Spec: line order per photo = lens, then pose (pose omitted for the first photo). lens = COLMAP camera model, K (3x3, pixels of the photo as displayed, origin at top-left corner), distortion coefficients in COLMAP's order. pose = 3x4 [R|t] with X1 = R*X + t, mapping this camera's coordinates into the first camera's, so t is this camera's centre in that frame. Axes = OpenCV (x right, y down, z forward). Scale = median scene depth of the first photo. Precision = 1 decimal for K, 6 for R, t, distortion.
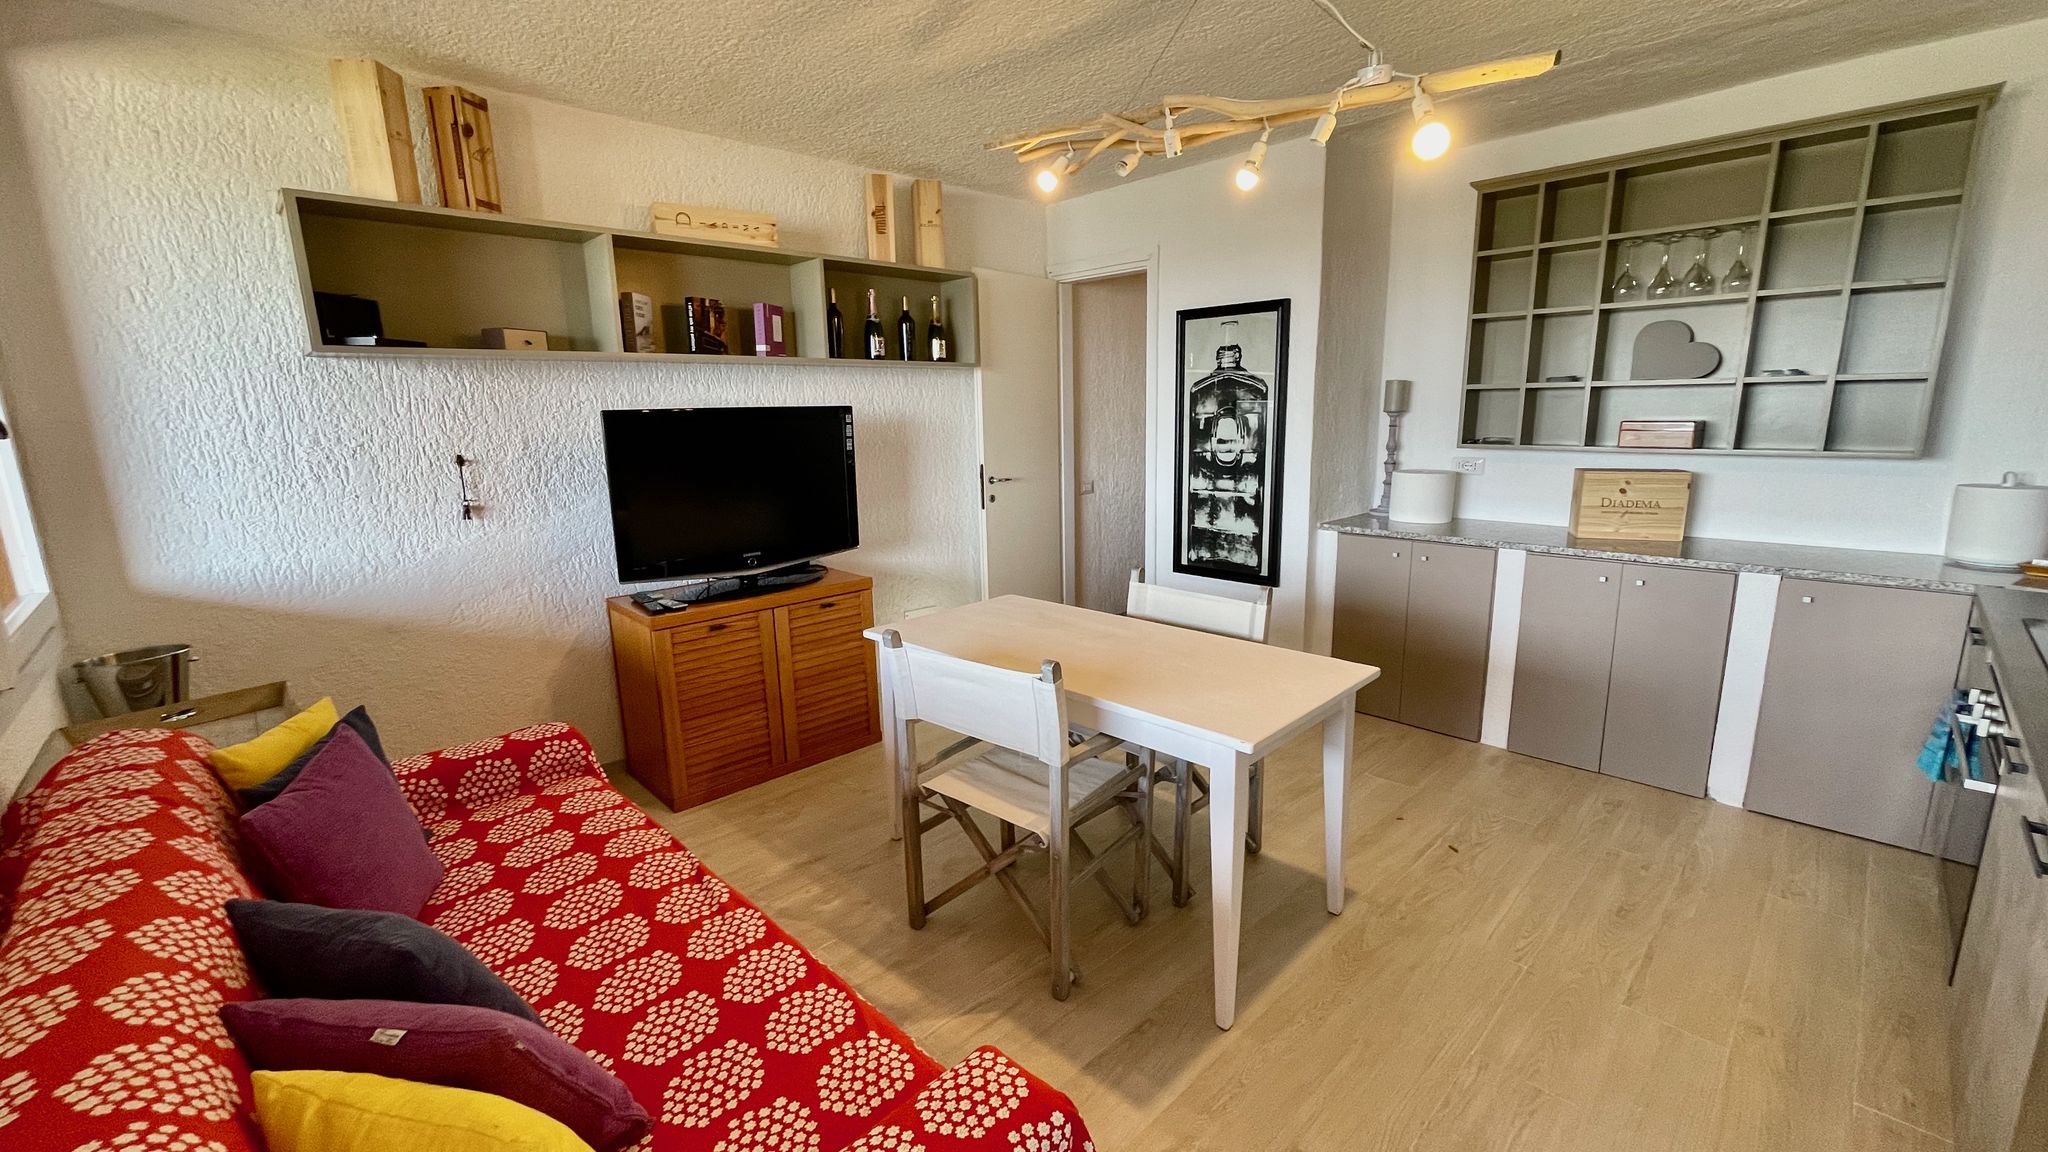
lens RADIAL K [[826.6, 0, 1038.0], [0, 826.6, 554.8], [0, 0, 1]] dist [-0.004518, 0.001708]
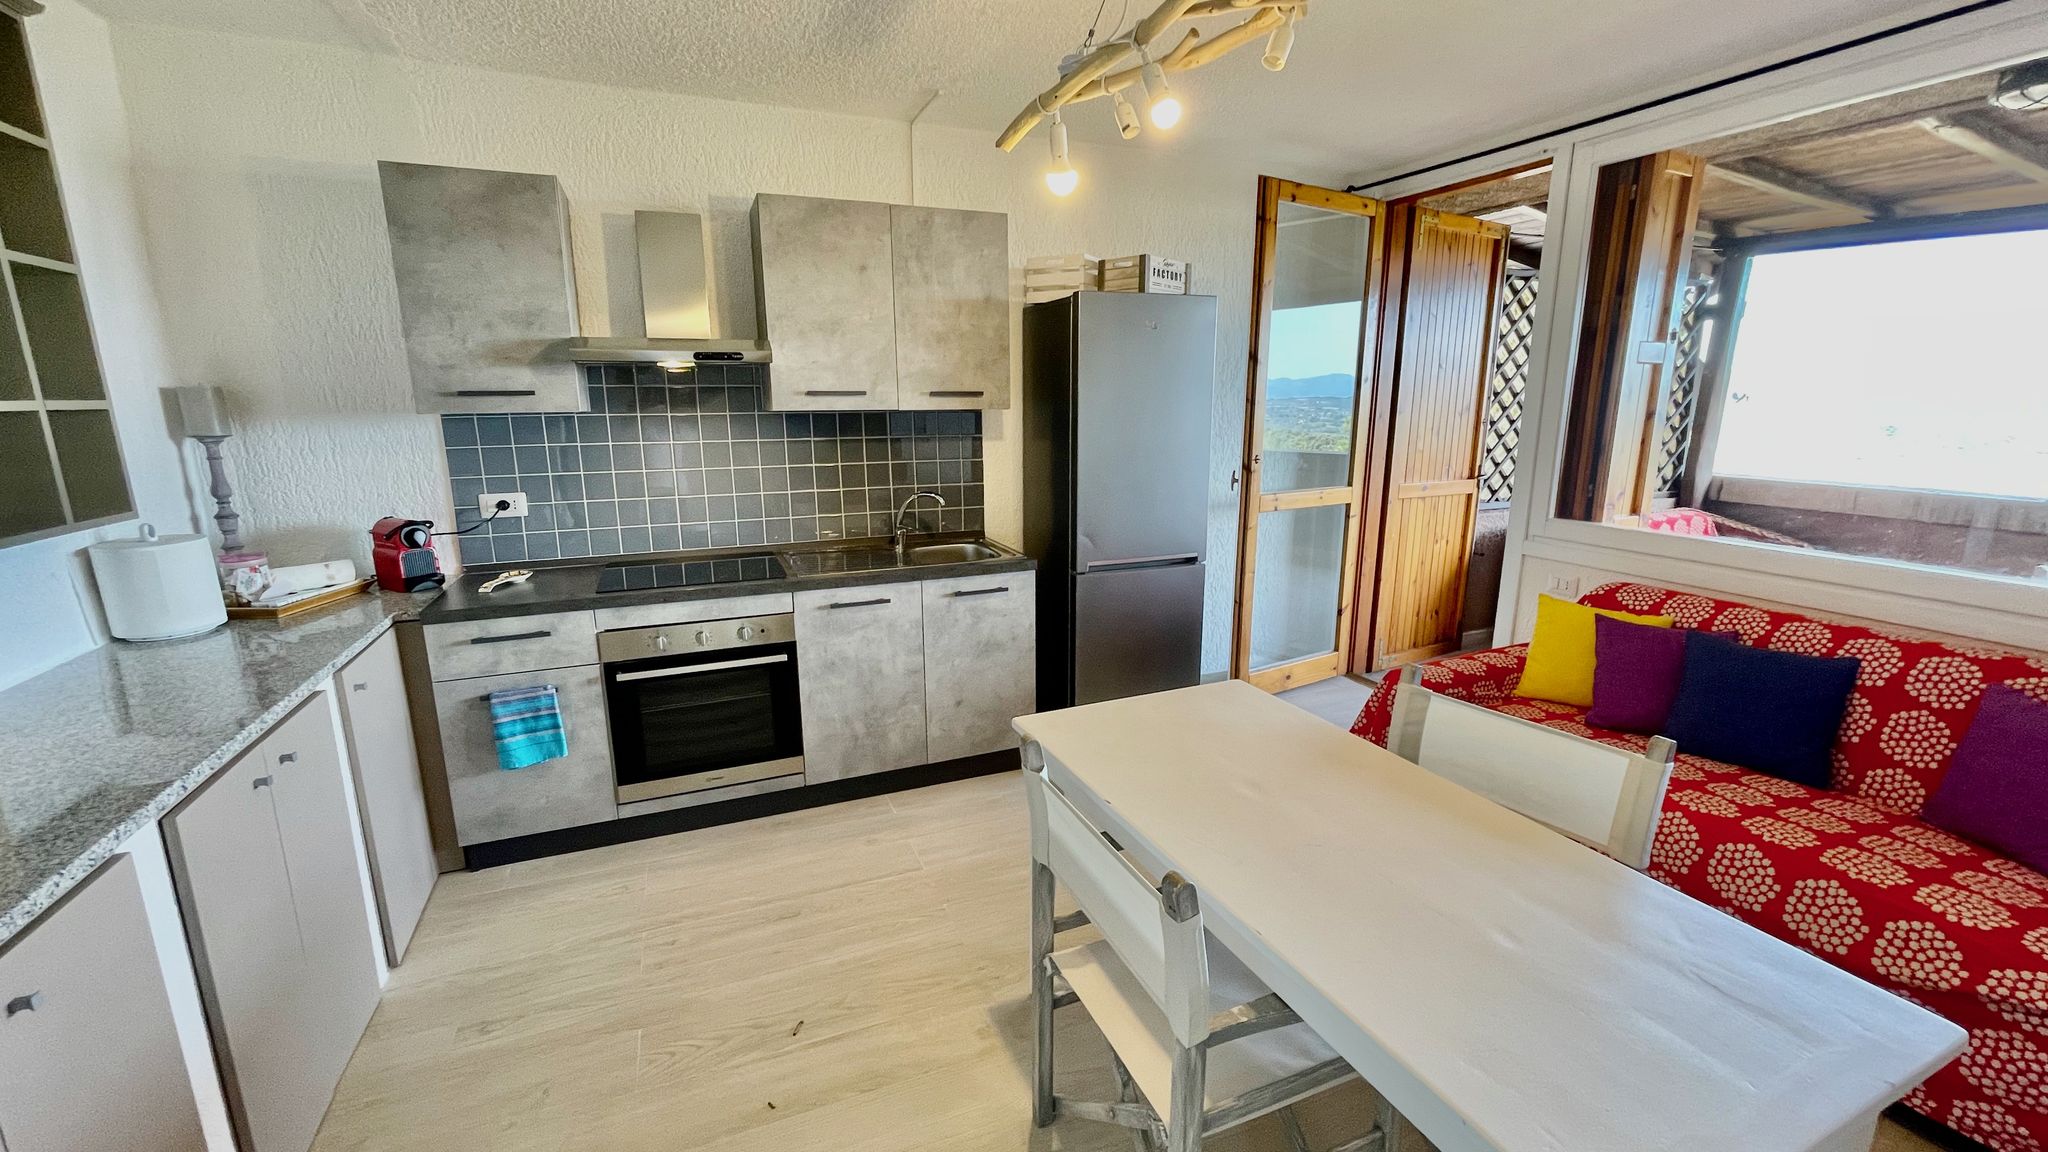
lens RADIAL K [[826.6, 0, 1030.3], [0, 826.6, 572.1], [0, 0, 1]] dist [-0.004518, 0.001708]
pose [[-0.938462, -0.052482, 0.341373, 0.050186], [0.080228, 0.928228, 0.363258, -0.208156], [-0.335936, 0.368291, -0.866896, 1.049800]]
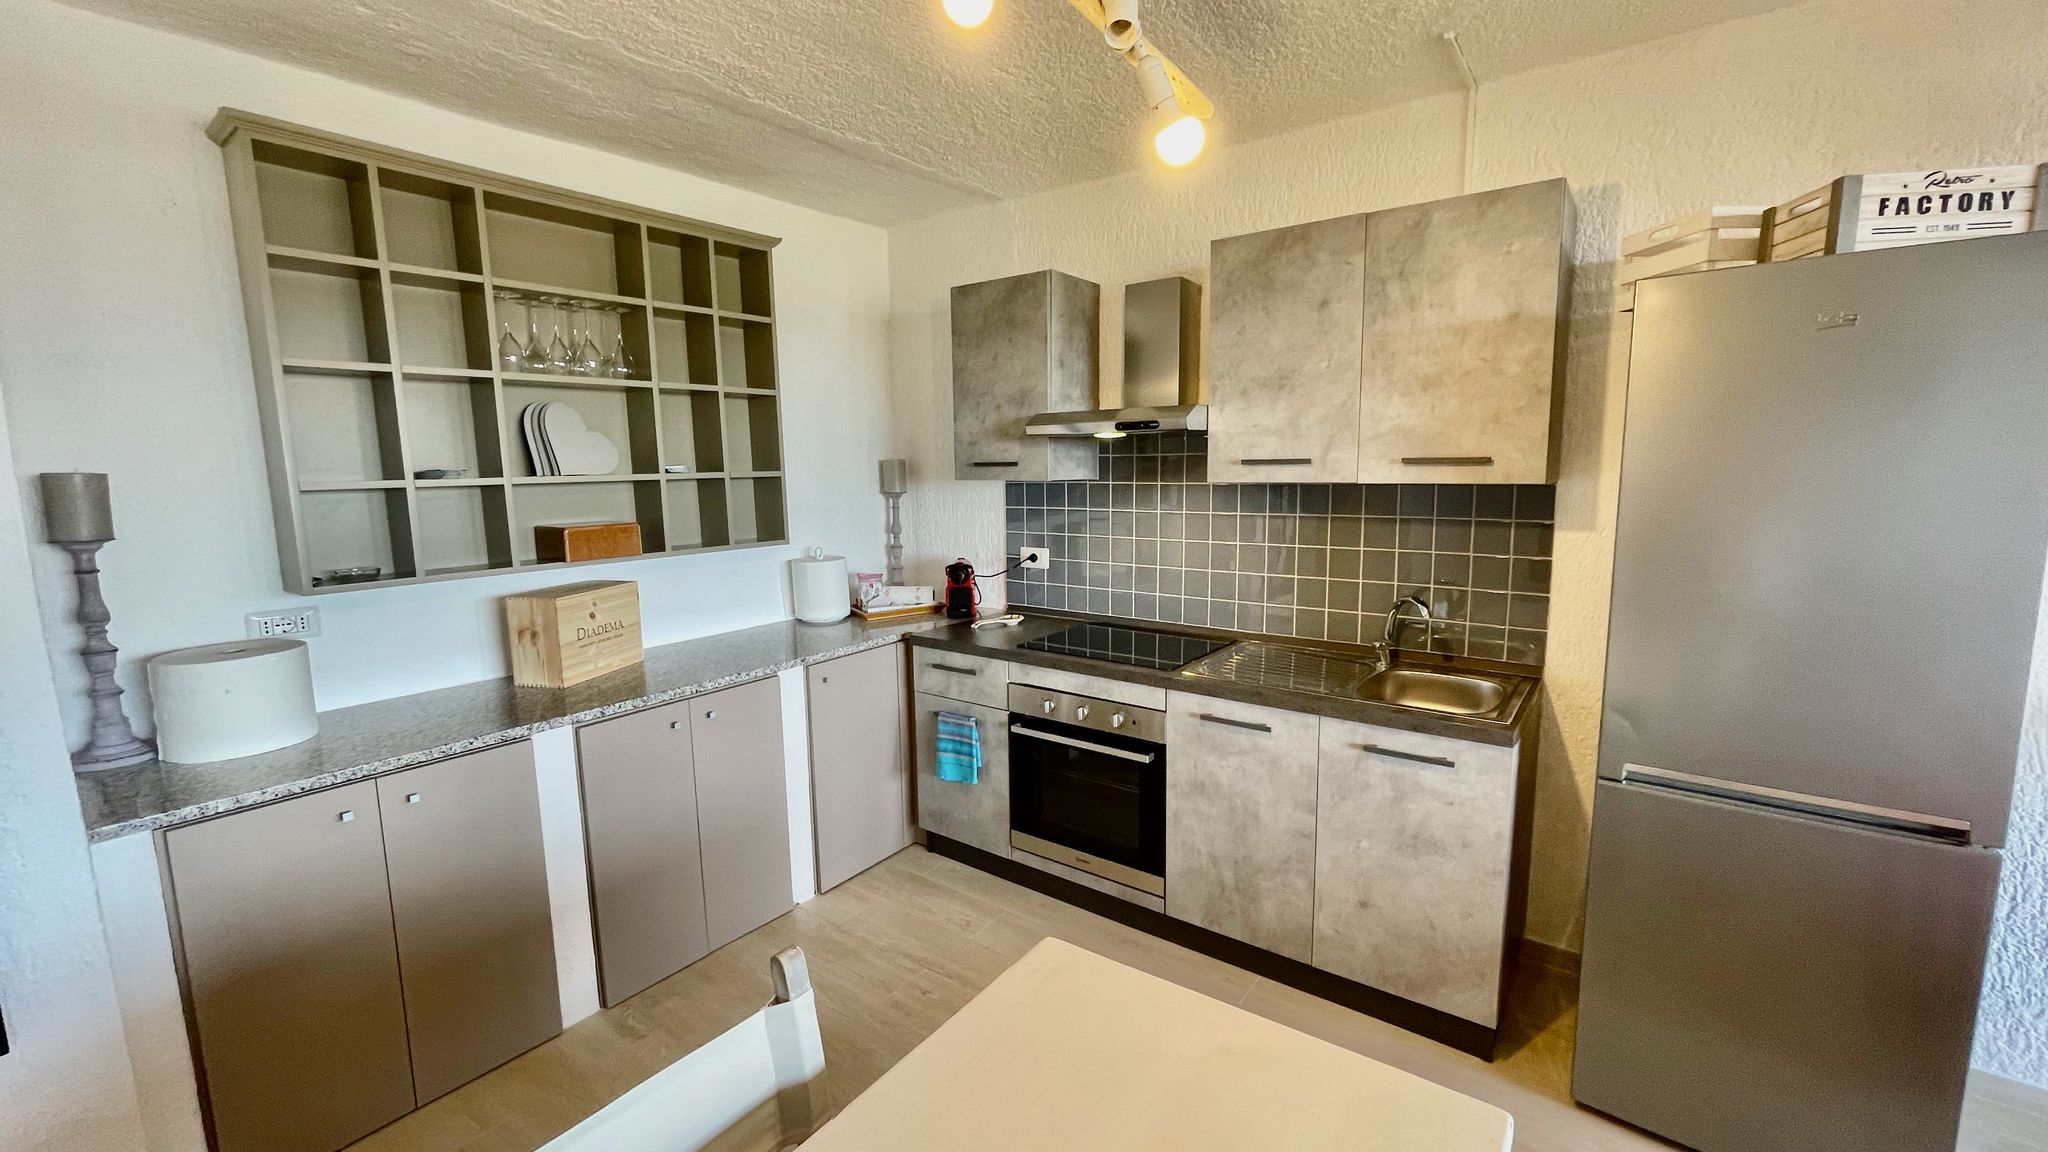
lens RADIAL K [[826.6, 0, 1032.2], [0, 826.6, 572.5], [0, 0, 1]] dist [-0.004518, 0.001708]
pose [[-0.175101, -0.114823, 0.977832, -0.112371], [0.191896, 0.970148, 0.148283, -0.137803], [-0.965669, 0.213606, -0.147840, 0.629476]]
